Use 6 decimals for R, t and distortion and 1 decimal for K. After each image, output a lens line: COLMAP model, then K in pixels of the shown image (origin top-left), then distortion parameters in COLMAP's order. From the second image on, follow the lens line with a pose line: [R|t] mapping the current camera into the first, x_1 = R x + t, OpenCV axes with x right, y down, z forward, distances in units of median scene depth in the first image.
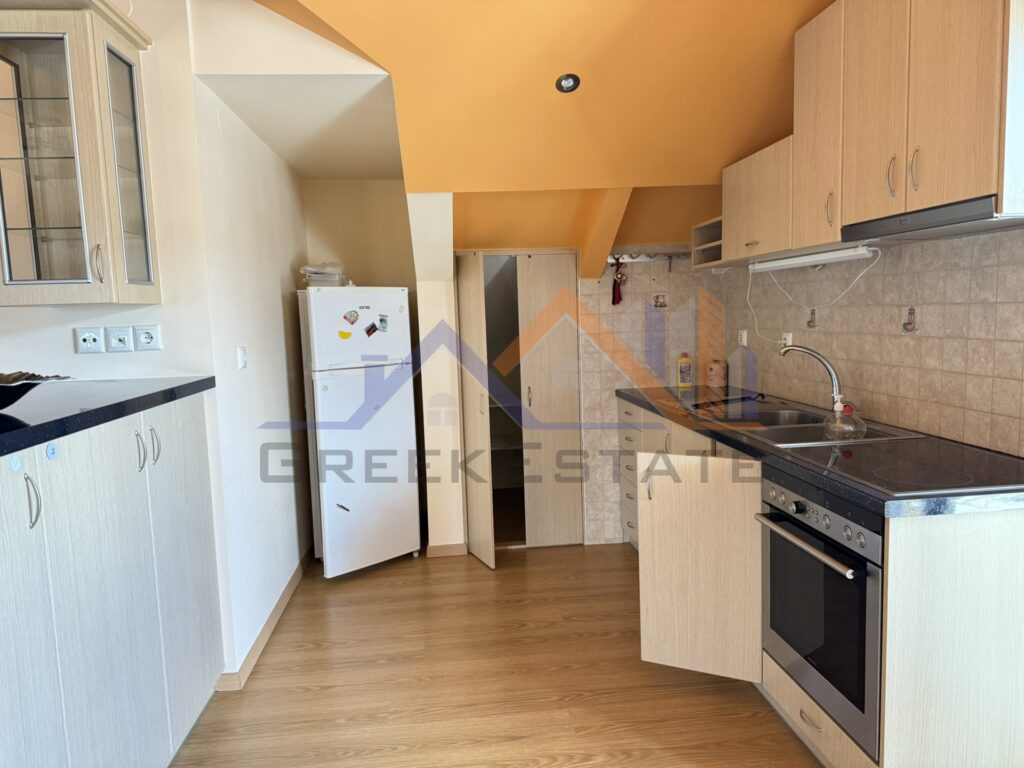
lens RADIAL K [[720.6, 0, 473.9], [0, 720.6, 391.6], [0, 0, 1]] dist [0.044667, -0.072691]
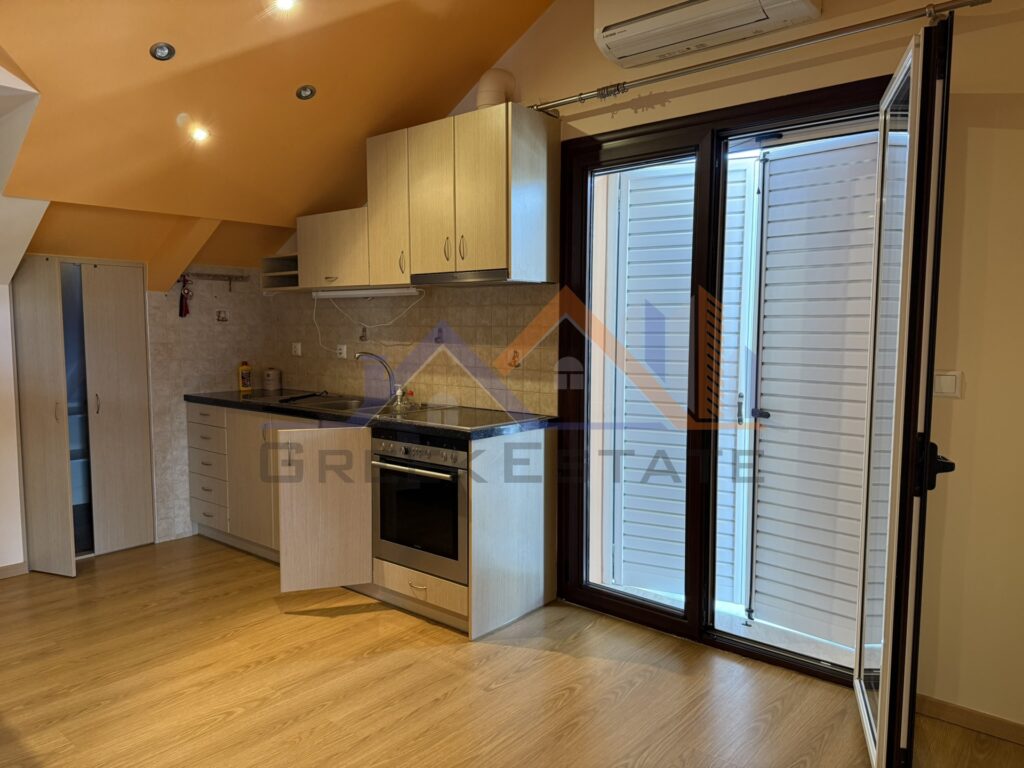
lens RADIAL K [[720.6, 0, 514.0], [0, 720.6, 384.0], [0, 0, 1]] dist [0.044667, -0.072691]
pose [[0.711053, -0.014609, 0.702987, -0.225173], [0.043184, 0.998804, -0.022923, 0.028580], [-0.701811, 0.046657, 0.710834, -0.132912]]
